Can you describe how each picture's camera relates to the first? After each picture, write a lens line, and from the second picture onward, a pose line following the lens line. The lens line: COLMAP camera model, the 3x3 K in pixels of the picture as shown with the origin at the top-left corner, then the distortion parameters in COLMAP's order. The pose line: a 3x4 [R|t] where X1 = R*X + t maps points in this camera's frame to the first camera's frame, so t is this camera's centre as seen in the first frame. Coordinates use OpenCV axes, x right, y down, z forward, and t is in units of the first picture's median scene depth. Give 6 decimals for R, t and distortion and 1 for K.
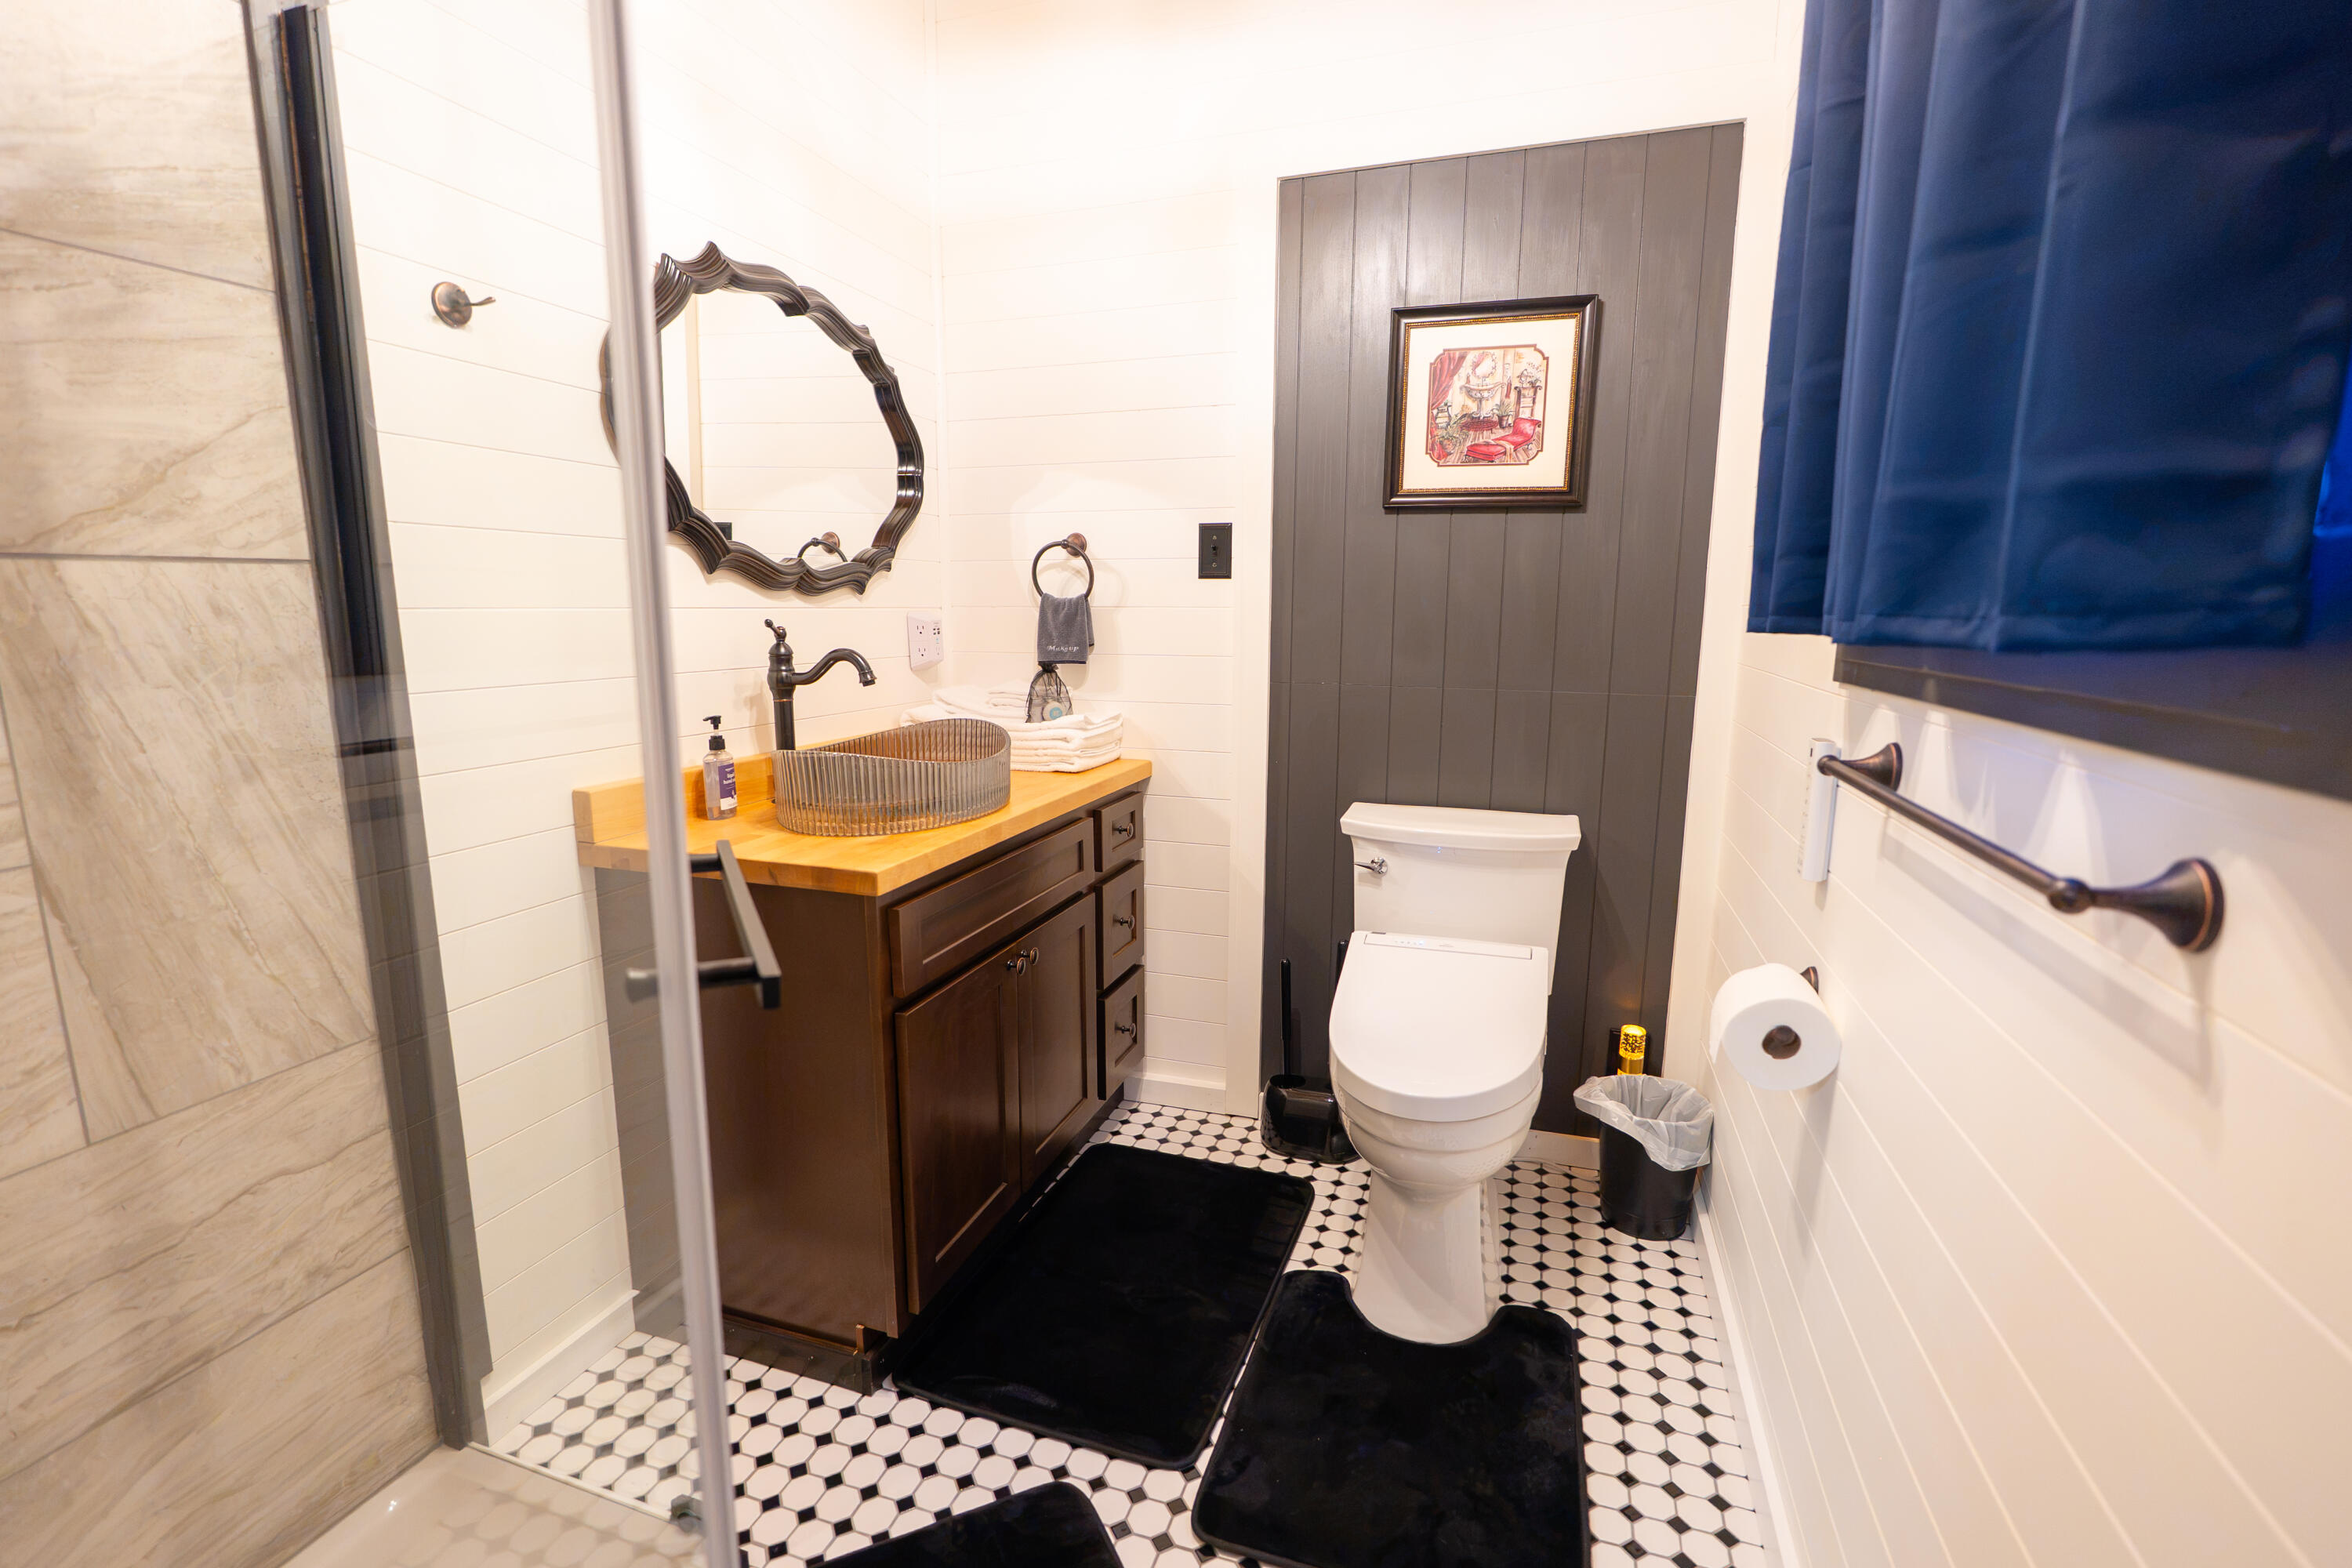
lens RADIAL K [[1066.8, 0, 1181.5], [0, 1066.8, 781.7], [0, 0, 1]] dist [-0.016006, 0.001345]
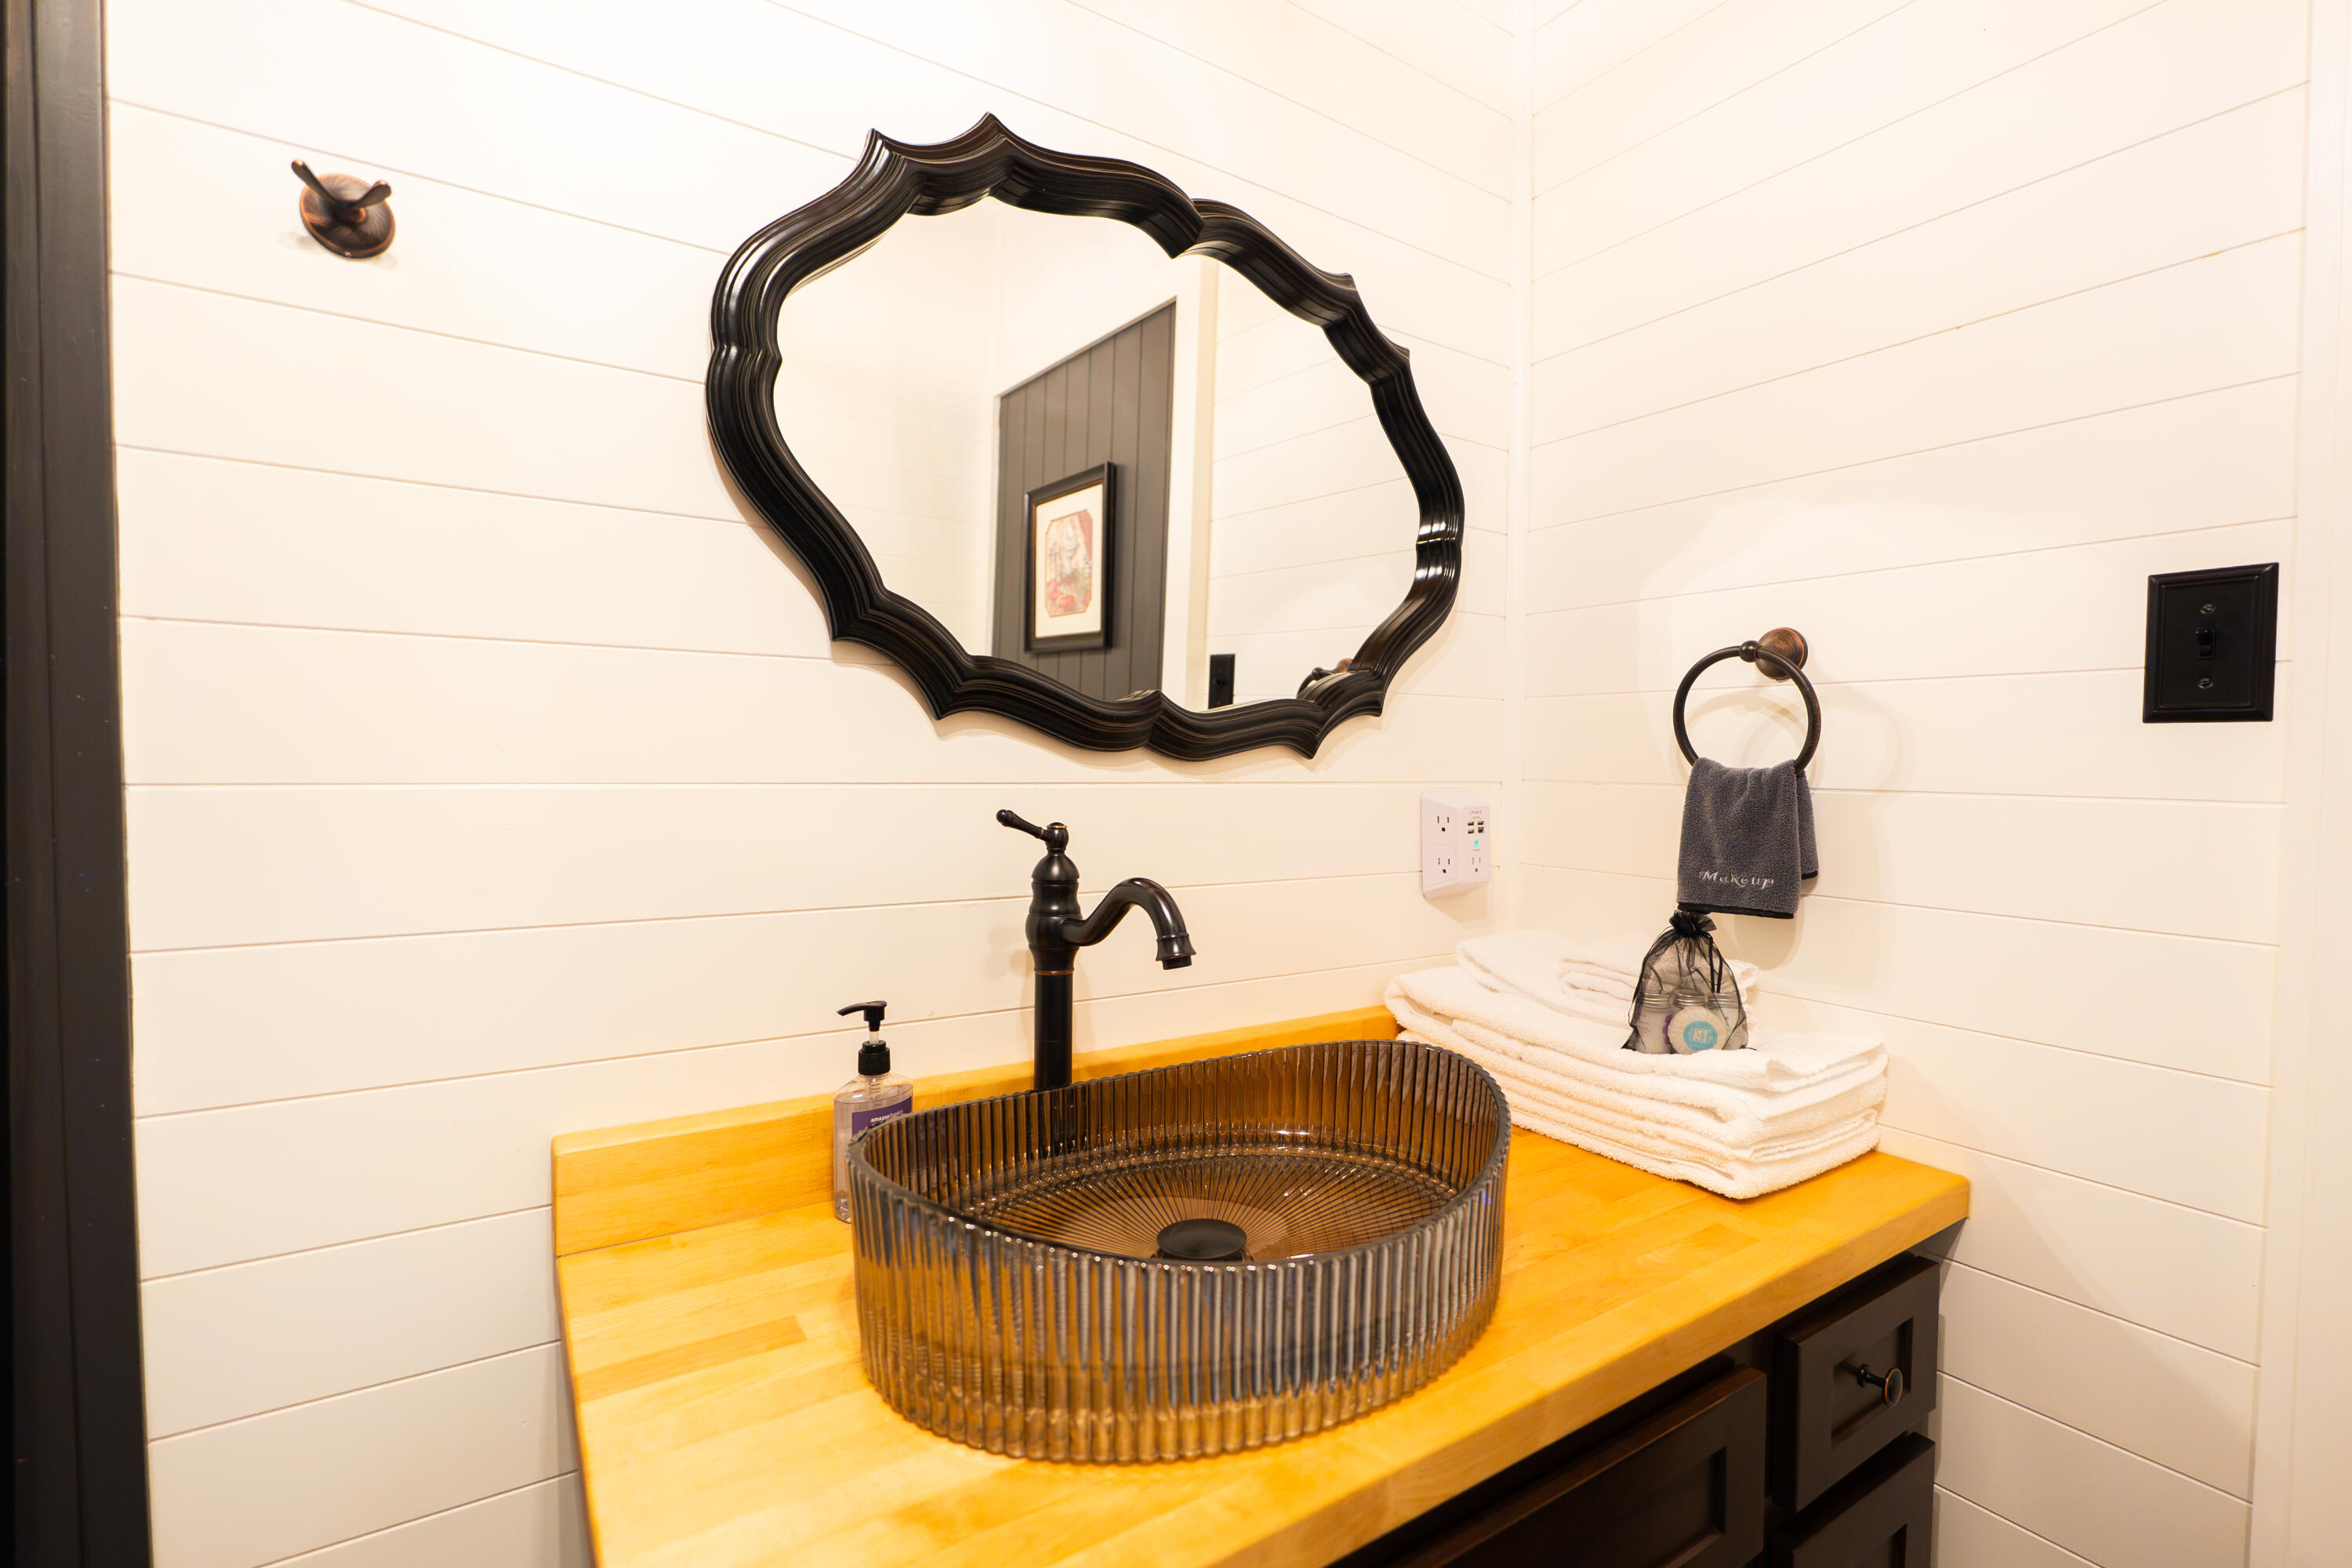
lens RADIAL K [[1066.8, 0, 1186.3], [0, 1066.8, 776.3], [0, 0, 1]] dist [-0.016006, 0.001345]
pose [[0.786456, 0.019473, -0.617340, -0.018857], [-0.110728, 0.987755, -0.109903, -0.097316], [0.607640, 0.154791, 0.778982, 0.527247]]
